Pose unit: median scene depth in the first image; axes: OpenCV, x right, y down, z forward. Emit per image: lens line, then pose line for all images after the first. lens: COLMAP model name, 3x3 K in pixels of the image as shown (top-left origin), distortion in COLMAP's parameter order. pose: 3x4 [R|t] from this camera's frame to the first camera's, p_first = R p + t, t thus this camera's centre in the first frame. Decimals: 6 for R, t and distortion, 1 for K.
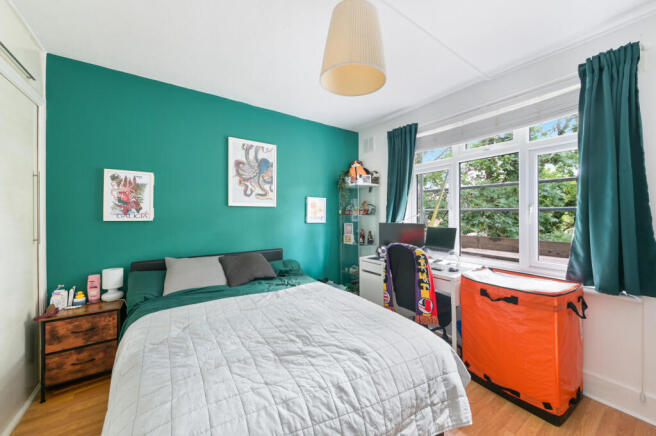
lens RADIAL K [[249.1, 0, 330.0], [0, 249.1, 215.5], [0, 0, 1]] dist [0.026372, 0.000010]
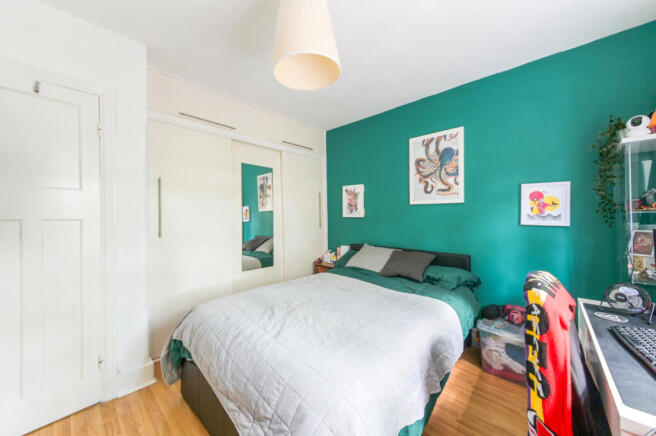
lens RADIAL K [[249.1, 0, 330.0], [0, 249.1, 215.5], [0, 0, 1]] dist [0.026372, 0.000010]
pose [[0.162278, -0.002988, -0.986741, 0.555201], [-0.008004, 0.999959, -0.004344, 0.014965], [0.986713, 0.008603, 0.162247, 0.479054]]
